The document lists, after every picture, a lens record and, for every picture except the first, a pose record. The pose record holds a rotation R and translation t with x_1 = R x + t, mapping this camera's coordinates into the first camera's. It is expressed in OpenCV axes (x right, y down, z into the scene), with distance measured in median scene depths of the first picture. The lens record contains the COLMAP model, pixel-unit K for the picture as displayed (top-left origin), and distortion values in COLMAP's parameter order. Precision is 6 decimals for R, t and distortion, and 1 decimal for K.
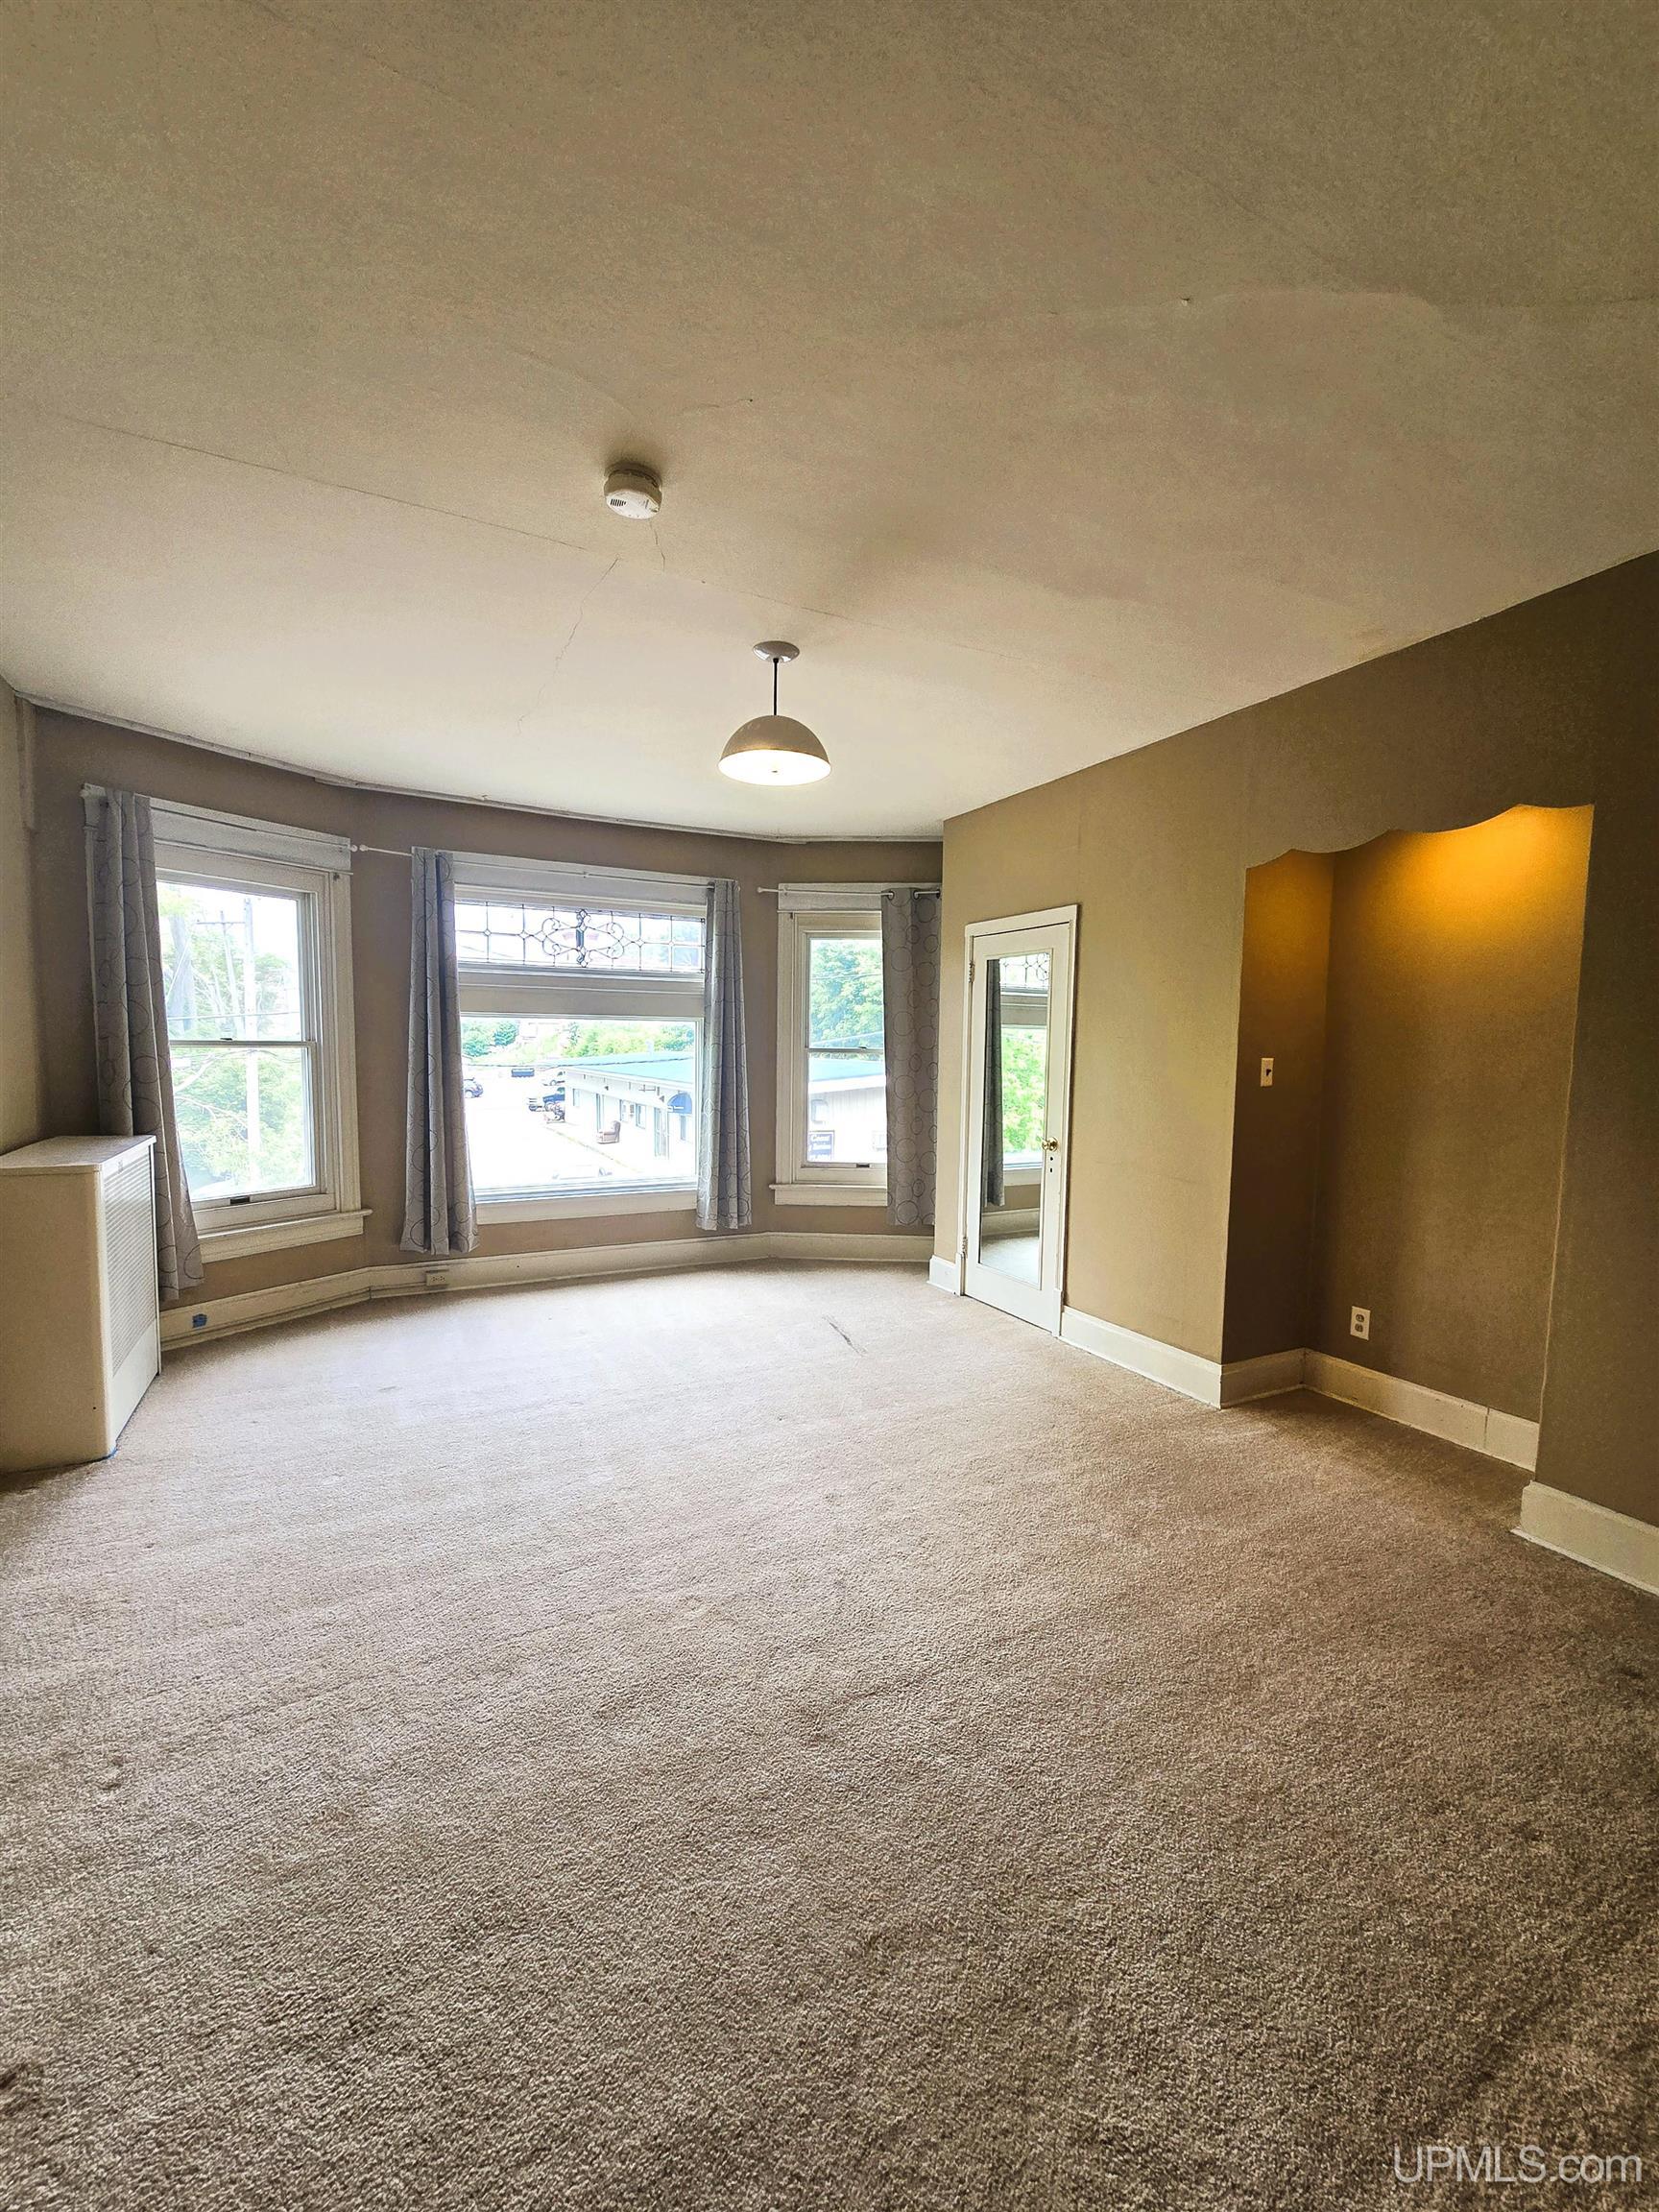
lens RADIAL K [[900.7, 0, 822.2], [0, 900.7, 1118.3], [0, 0, 1]] dist [-0.004801, -0.000052]
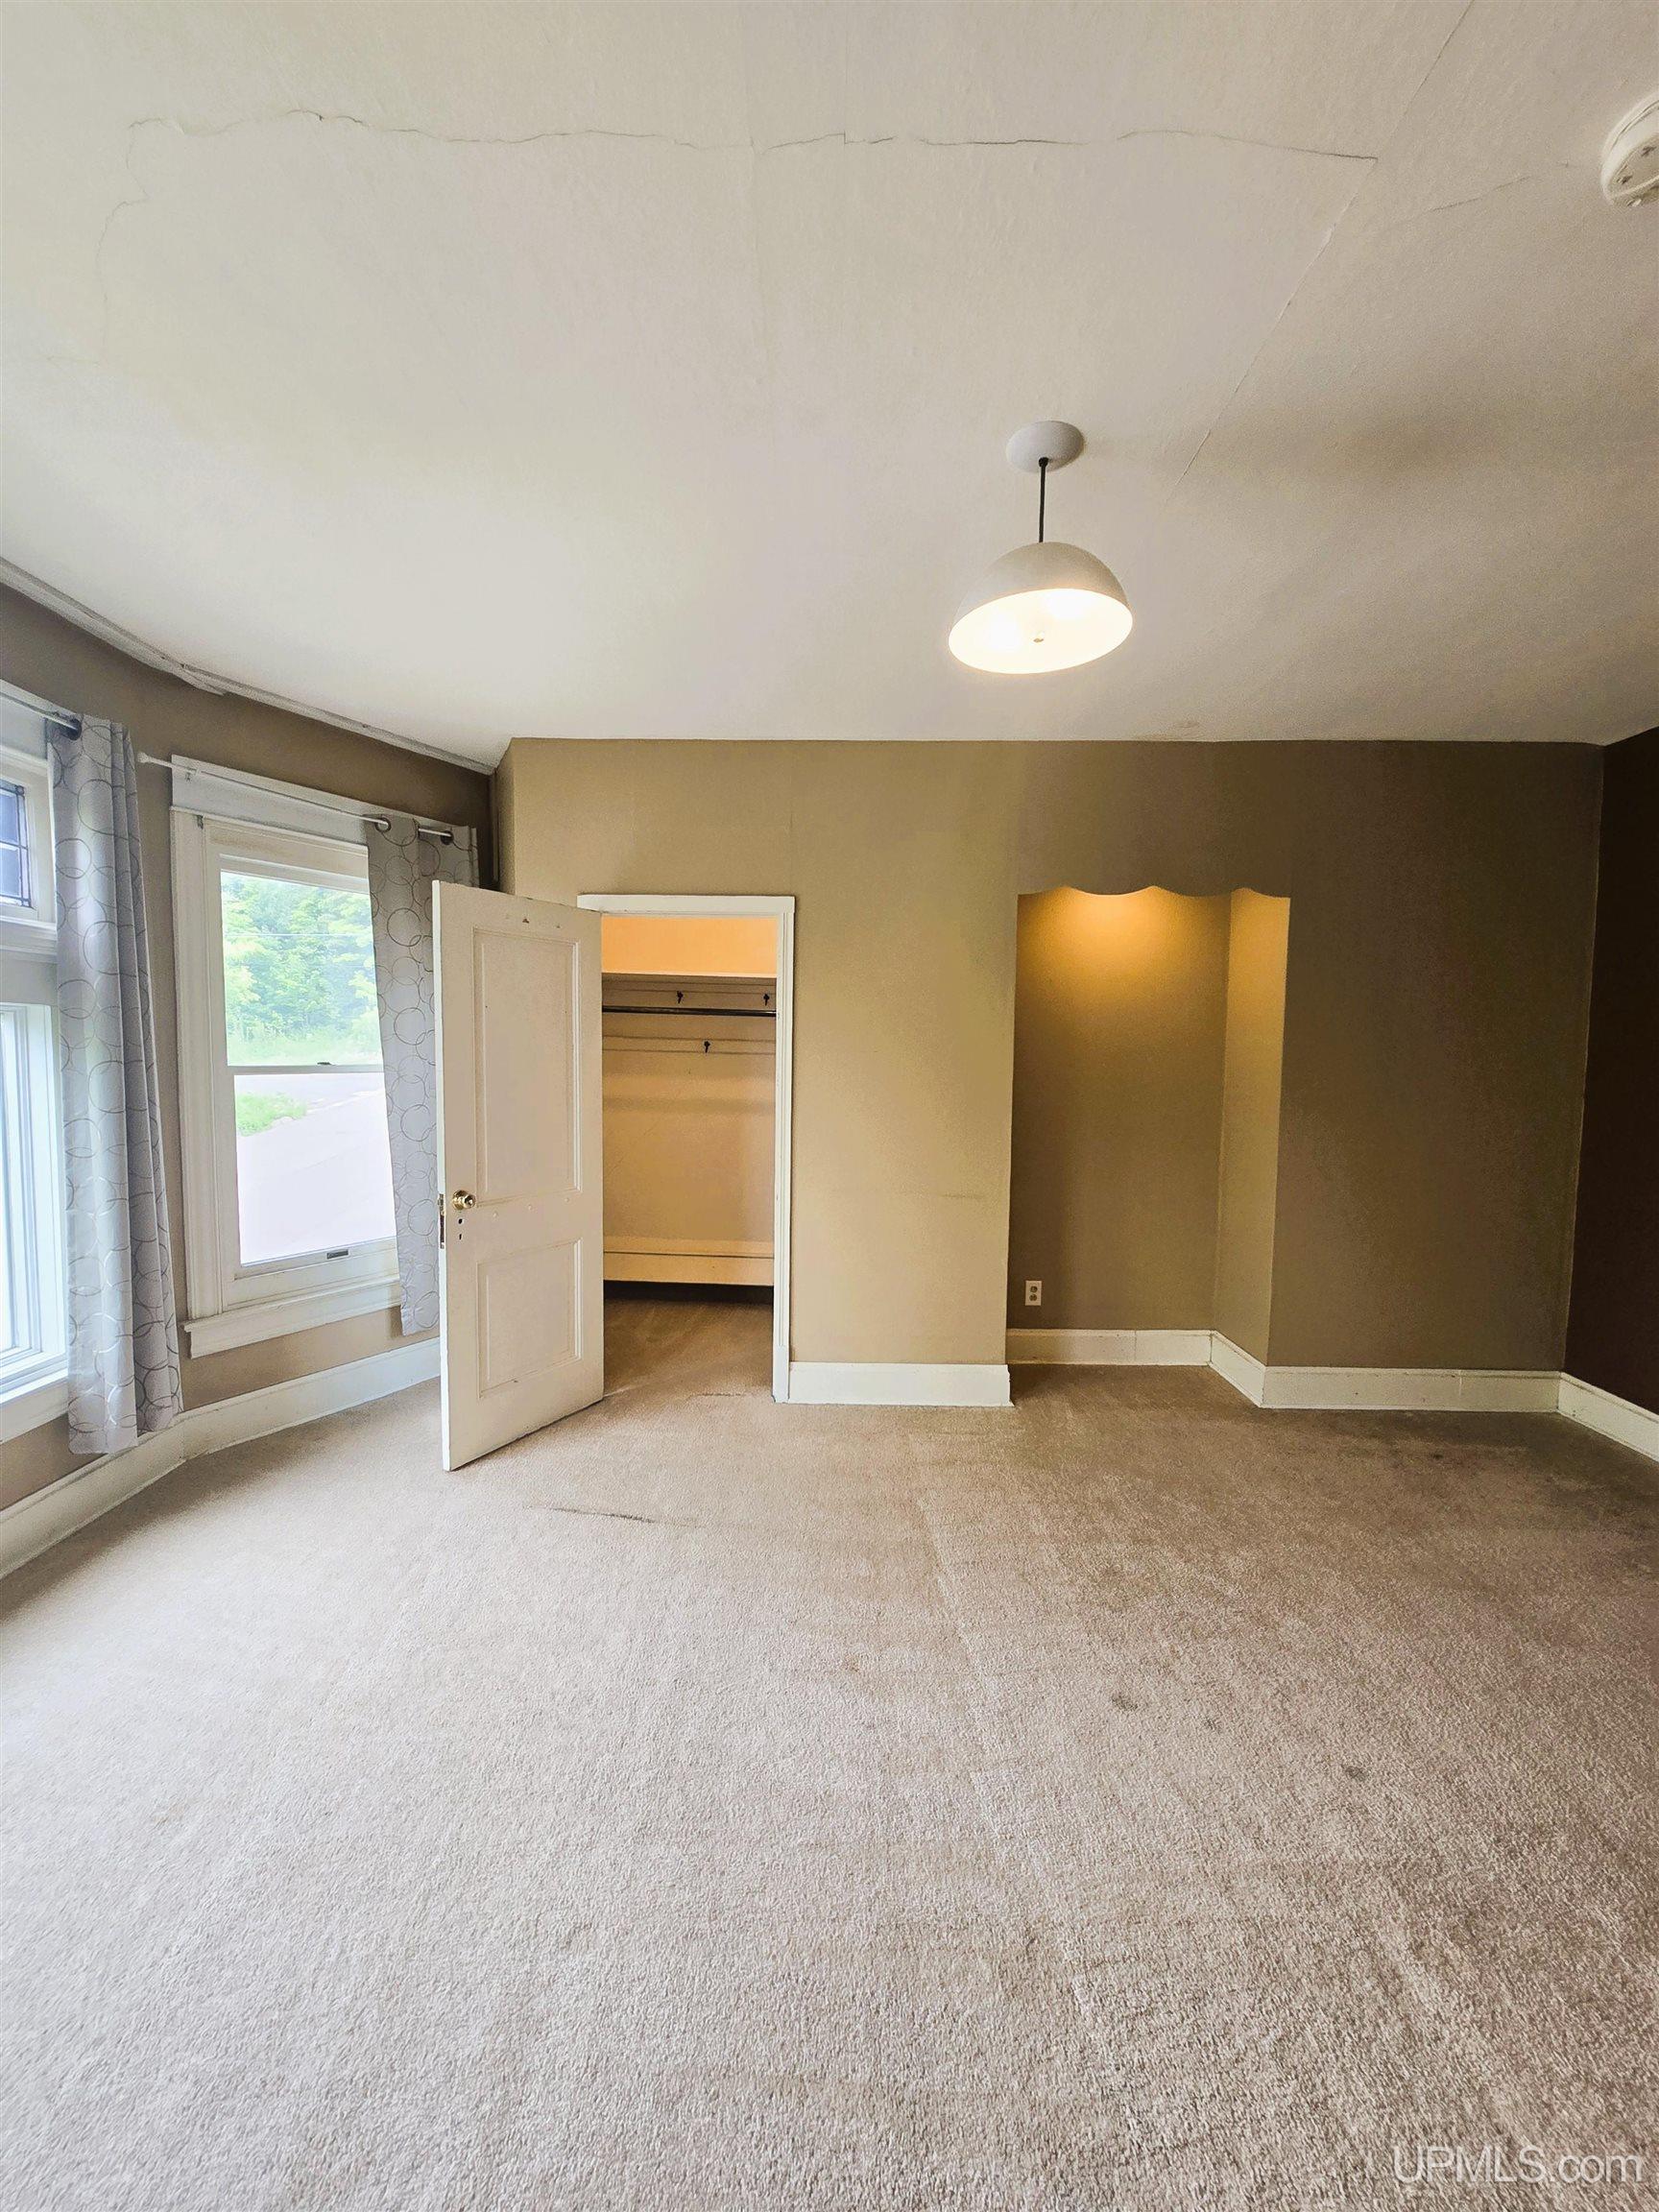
lens RADIAL K [[900.7, 0, 822.2], [0, 900.7, 1118.3], [0, 0, 1]] dist [-0.004801, -0.000052]
pose [[0.463734, -0.072459, 0.883006, -0.363552], [0.069542, 0.996552, 0.045255, -0.048471], [-0.883241, 0.040420, 0.467174, 0.444644]]
